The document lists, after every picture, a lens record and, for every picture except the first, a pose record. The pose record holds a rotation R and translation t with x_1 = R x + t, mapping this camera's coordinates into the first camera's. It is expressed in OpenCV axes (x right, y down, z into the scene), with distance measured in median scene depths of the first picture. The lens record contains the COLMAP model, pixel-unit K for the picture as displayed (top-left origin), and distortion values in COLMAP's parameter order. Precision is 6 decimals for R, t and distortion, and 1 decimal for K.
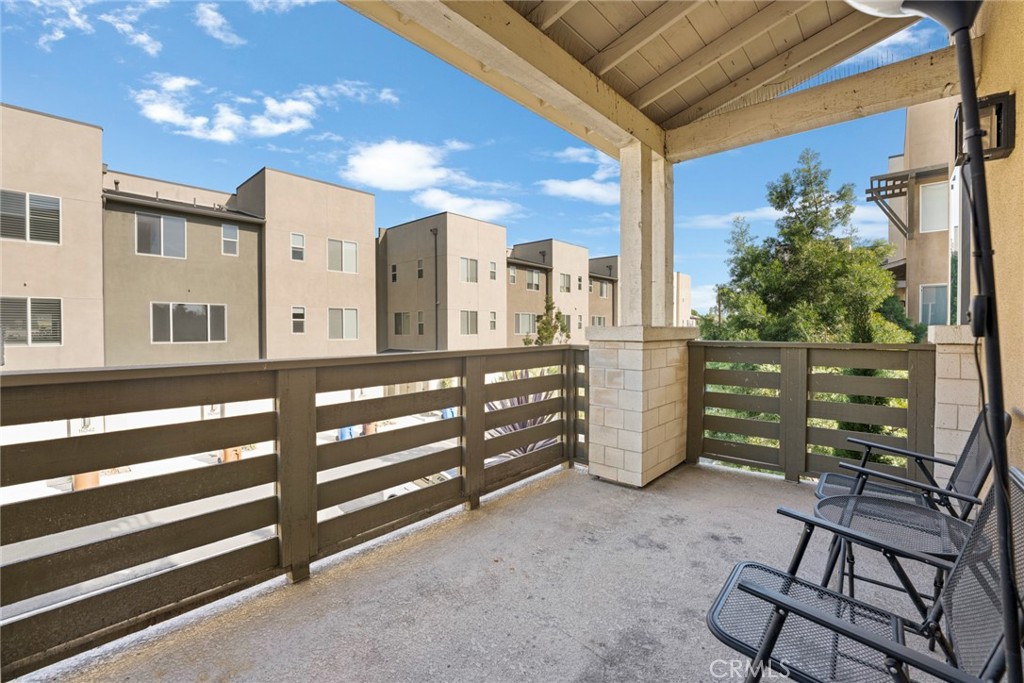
lens RADIAL K [[436.2, 0, 515.7], [0, 436.2, 335.3], [0, 0, 1]] dist [-0.002177, -0.000208]
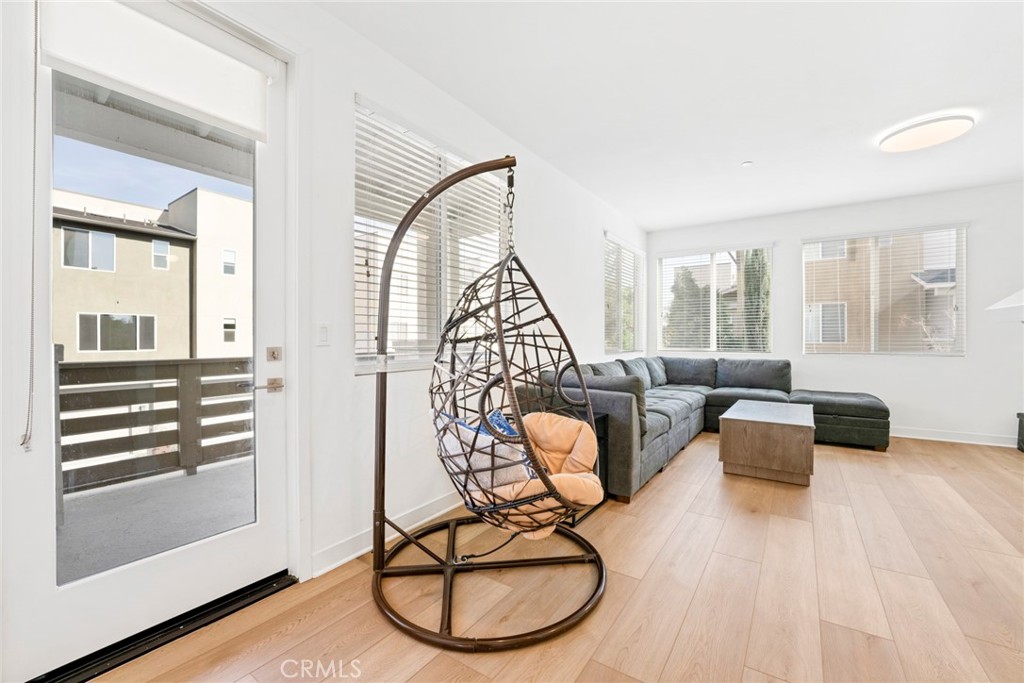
lens RADIAL K [[419.7, 0, 512.0], [0, 419.7, 341.5], [0, 0, 1]] dist [-0.000238, 0.000131]
pose [[0.993330, 0.004859, 0.115205, 0.081837], [-0.003881, 0.999954, -0.008715, -0.001341], [-0.115243, 0.008210, 0.993303, -0.118496]]
